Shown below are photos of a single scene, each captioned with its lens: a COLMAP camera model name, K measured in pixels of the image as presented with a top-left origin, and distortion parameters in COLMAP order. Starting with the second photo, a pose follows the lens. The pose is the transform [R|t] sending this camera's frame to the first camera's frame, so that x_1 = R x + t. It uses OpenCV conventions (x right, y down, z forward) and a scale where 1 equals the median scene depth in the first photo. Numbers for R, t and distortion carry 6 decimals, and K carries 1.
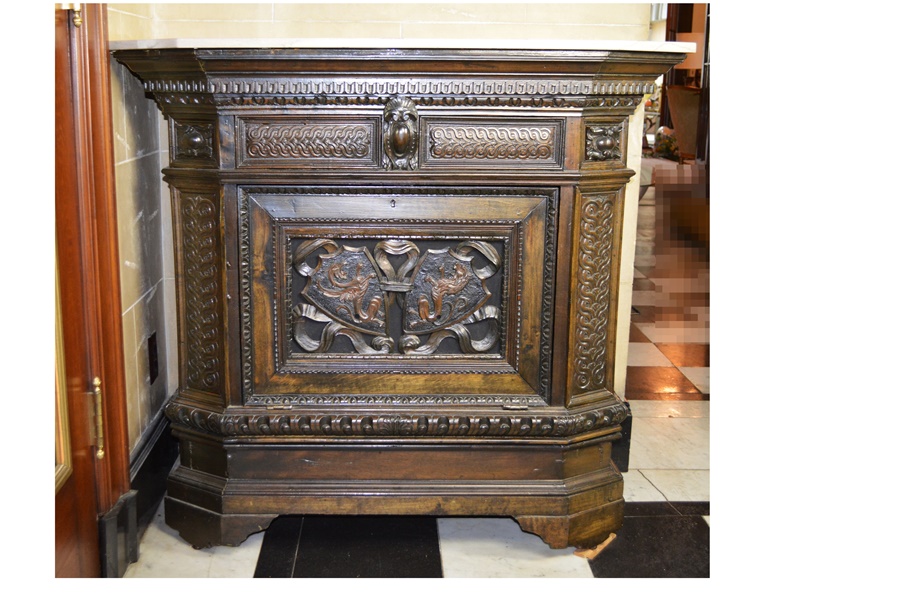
lens RADIAL K [[948.0, 0, 380.8], [0, 948.0, 281.2], [0, 0, 1]] dist [-0.061231, -0.006266]
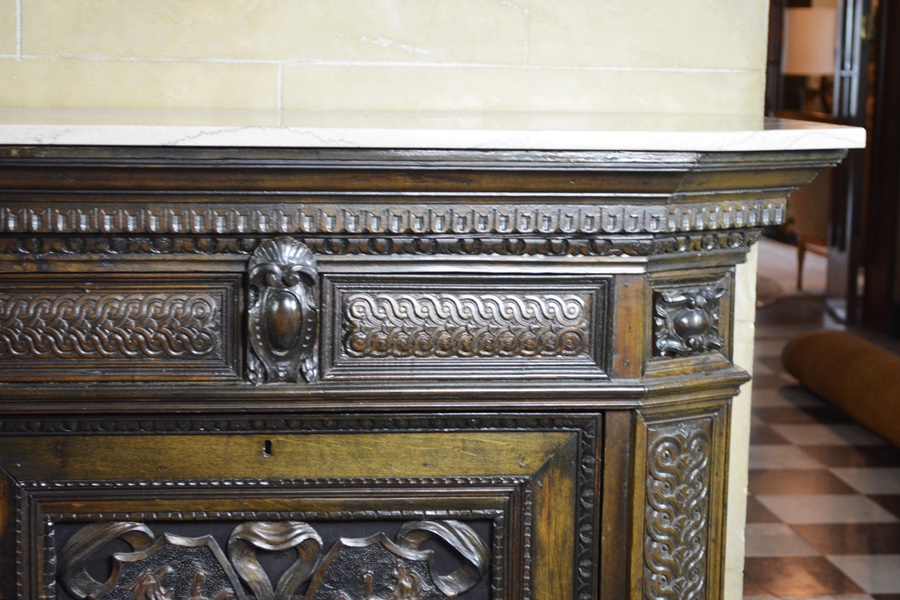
lens RADIAL K [[1799.7, 0, 450.0], [0, 1799.7, 300.0], [0, 0, 1]] dist [0.011301, 0.068826]
pose [[0.992939, -0.004739, 0.118530, -0.003478], [0.014828, 0.996323, -0.084381, -0.076988], [-0.117695, 0.085542, 0.989359, 0.062452]]
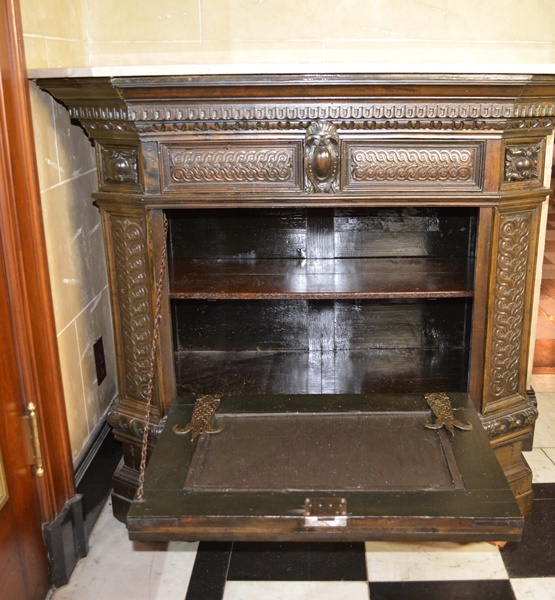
lens RADIAL K [[740.1, 0, 320.9], [0, 740.1, 312.2], [0, 0, 1]] dist [-0.085229, 0.019545]
pose [[0.999941, -0.010848, -0.000138, 0.016886], [0.010803, 0.994469, 0.104476, -0.070317], [-0.000996, -0.104471, 0.994527, 0.191793]]
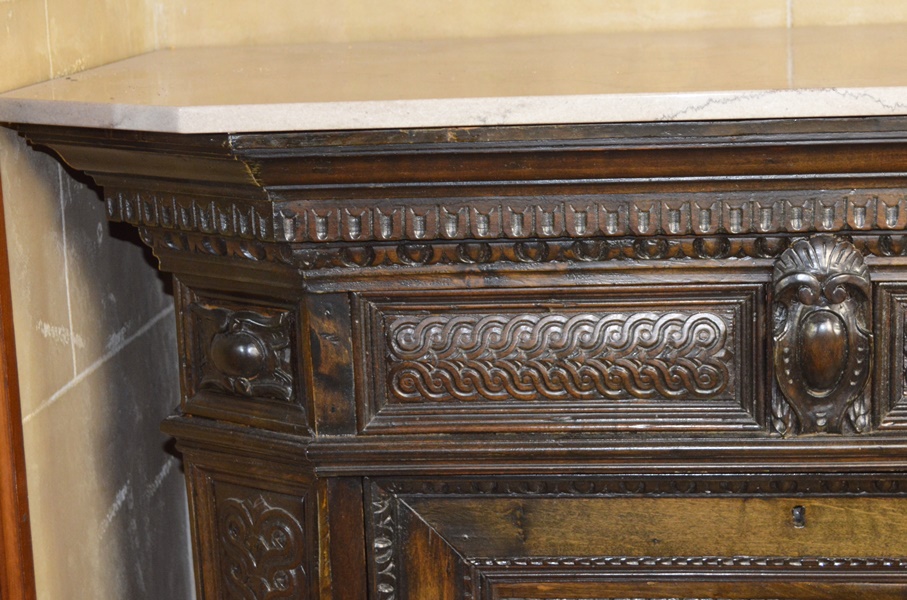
lens RADIAL K [[1854.6, 0, 498.4], [0, 1854.6, 262.6], [0, 0, 1]] dist [-0.011085, -0.161229]
pose [[0.994927, -0.021897, -0.098192, -0.028468], [0.019306, 0.999442, -0.027261, -0.157646], [0.098735, 0.025227, 0.994794, 0.289976]]
